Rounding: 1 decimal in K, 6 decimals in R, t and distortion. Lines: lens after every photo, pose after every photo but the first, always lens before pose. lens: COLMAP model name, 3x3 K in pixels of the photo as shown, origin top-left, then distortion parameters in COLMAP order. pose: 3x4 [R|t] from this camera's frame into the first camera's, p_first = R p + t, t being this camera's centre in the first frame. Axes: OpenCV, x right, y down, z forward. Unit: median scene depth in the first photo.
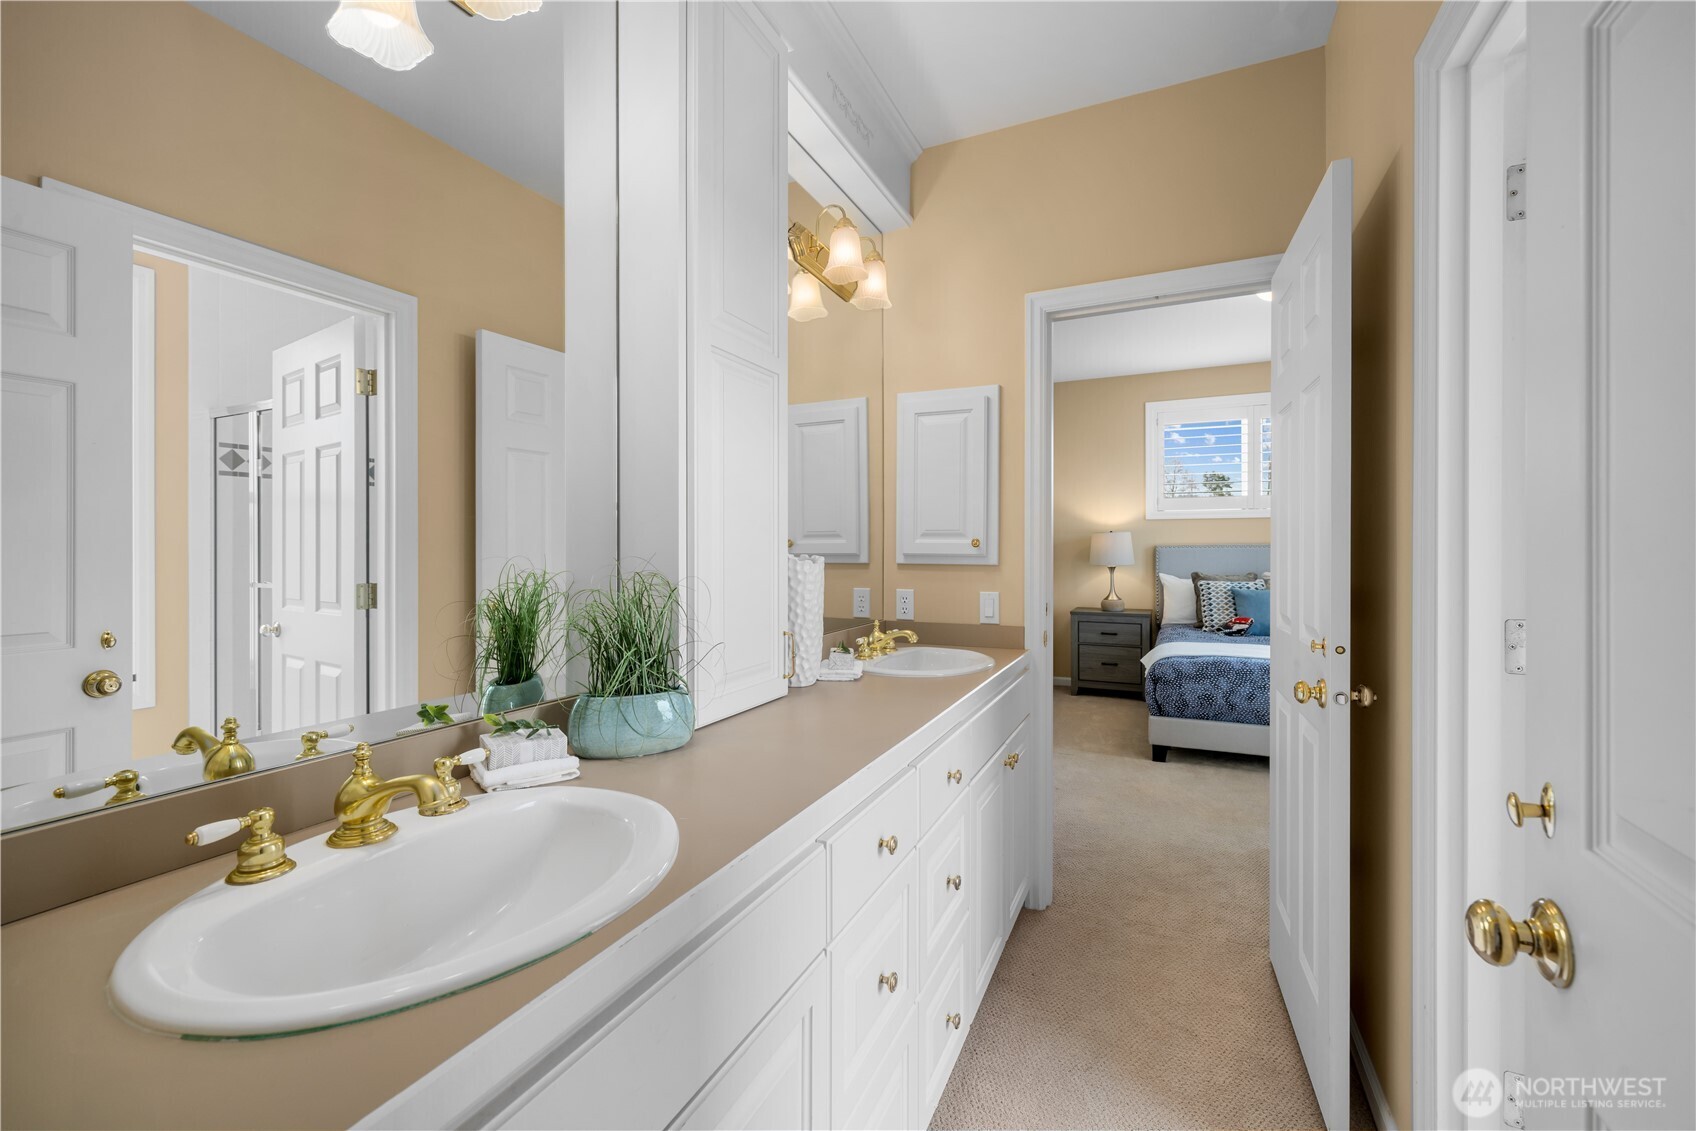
lens RADIAL K [[707.4, 0, 843.0], [0, 707.4, 549.2], [0, 0, 1]] dist [-0.001451, -0.000053]
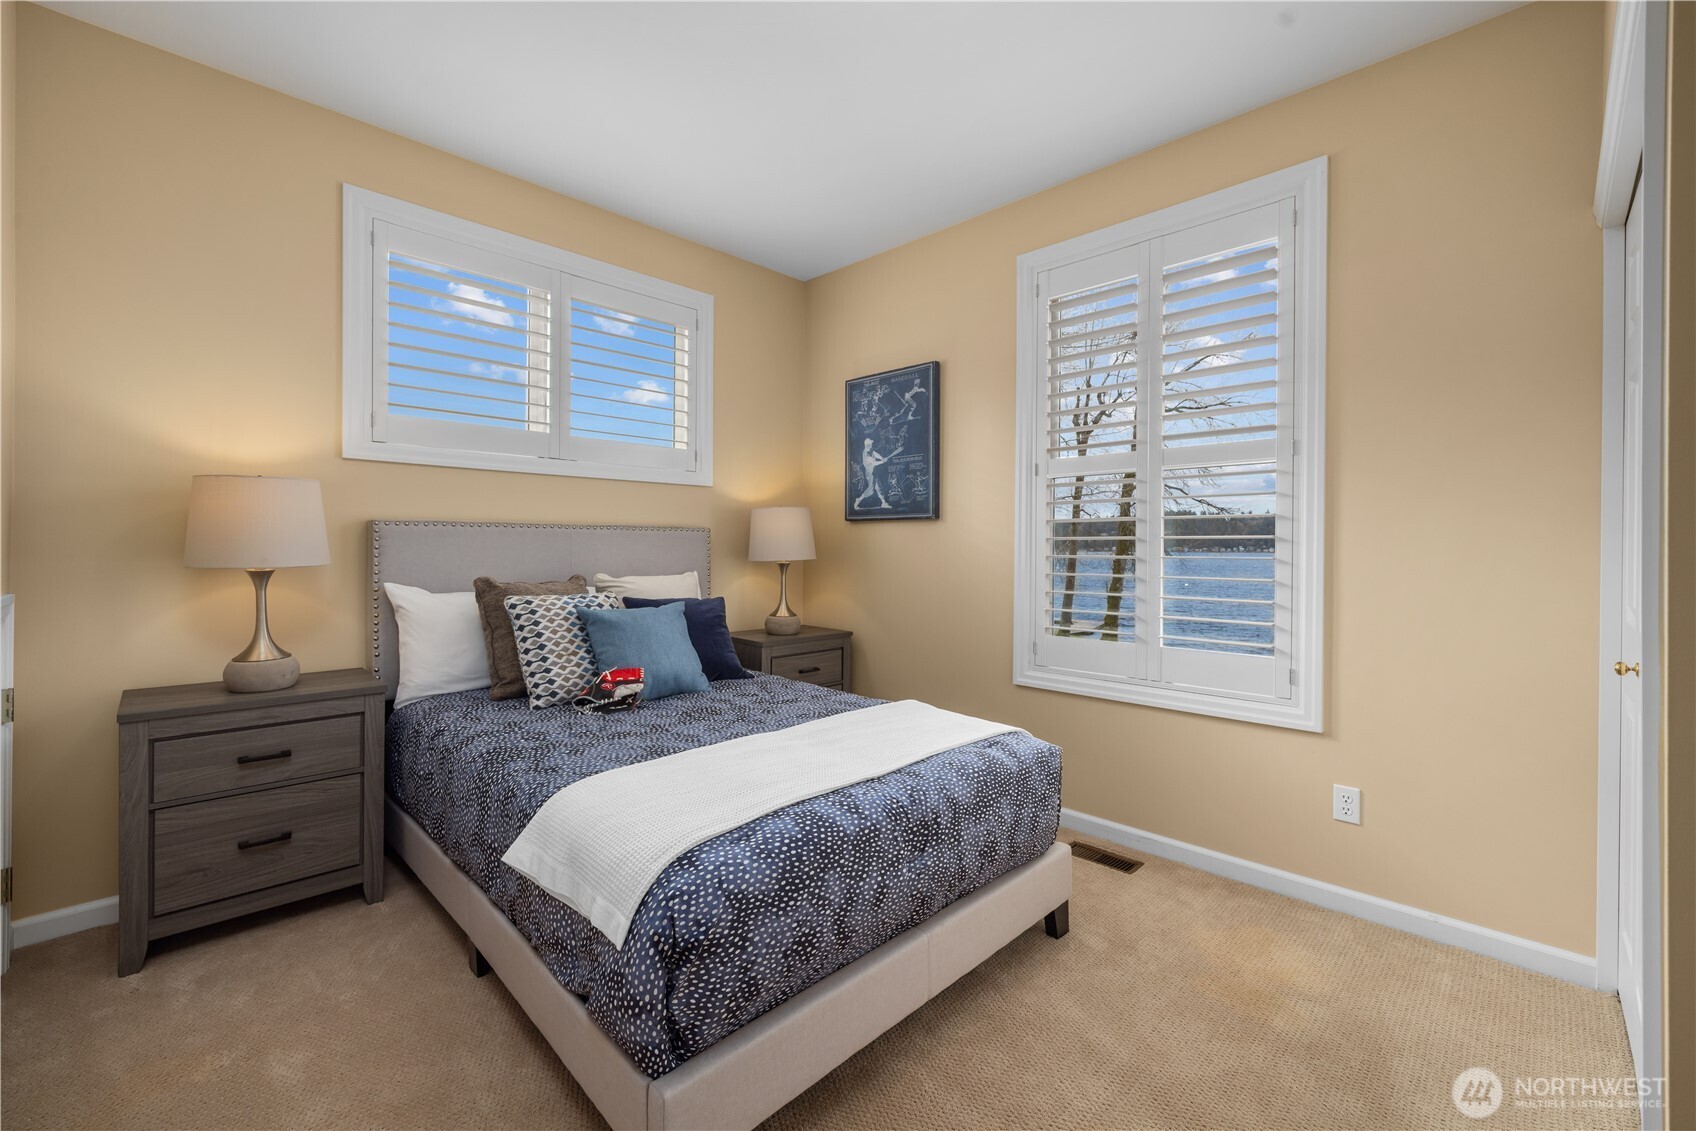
lens RADIAL K [[707.4, 0, 843.0], [0, 707.4, 549.2], [0, 0, 1]] dist [-0.001451, -0.000053]
pose [[0.339844, 0.000997, 0.940481, 0.138677], [-0.005649, 0.999984, 0.000981, 0.011418], [-0.940465, -0.005647, 0.339844, 0.611367]]
